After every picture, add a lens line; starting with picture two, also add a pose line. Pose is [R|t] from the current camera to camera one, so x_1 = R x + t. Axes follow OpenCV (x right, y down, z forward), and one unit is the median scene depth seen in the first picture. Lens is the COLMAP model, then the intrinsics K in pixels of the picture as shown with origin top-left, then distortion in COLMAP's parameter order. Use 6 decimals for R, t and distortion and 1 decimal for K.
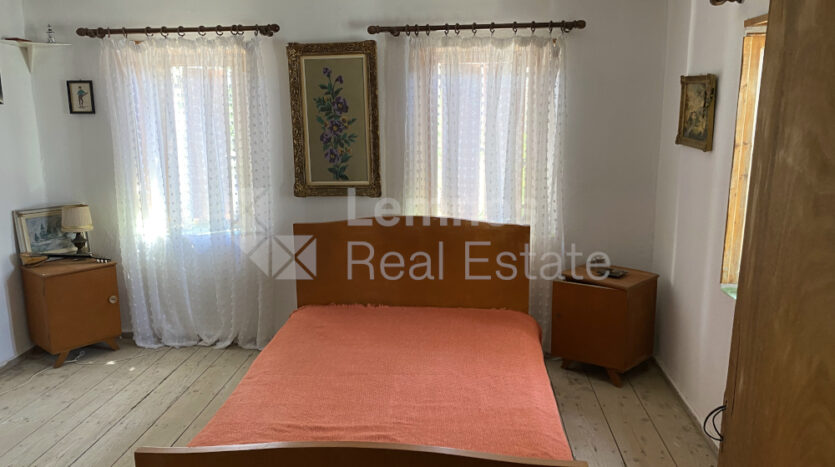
lens RADIAL K [[675.3, 0, 417.5], [0, 675.3, 233.5], [0, 0, 1]] dist [0.140502, -0.149518]
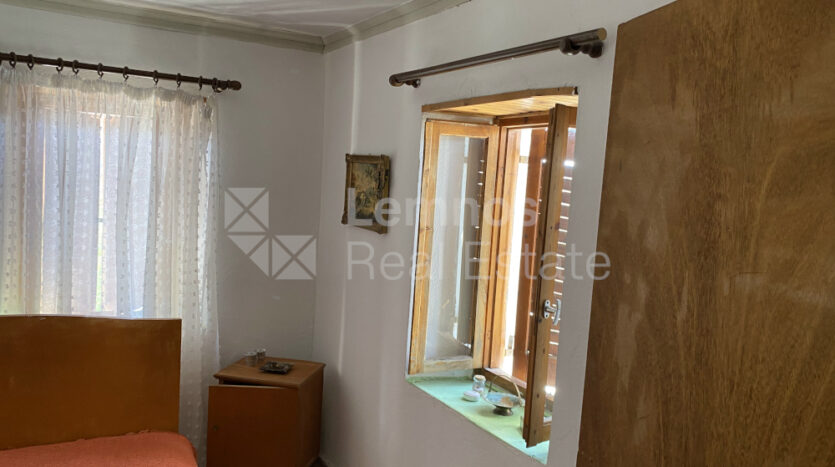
lens RADIAL K [[675.3, 0, 417.5], [0, 675.3, 233.5], [0, 0, 1]] dist [0.140502, -0.149518]
pose [[0.831845, 0.010027, 0.554917, -0.052498], [0.043806, 0.995531, -0.083656, -0.032543], [-0.553276, 0.093897, 0.827689, 0.163537]]
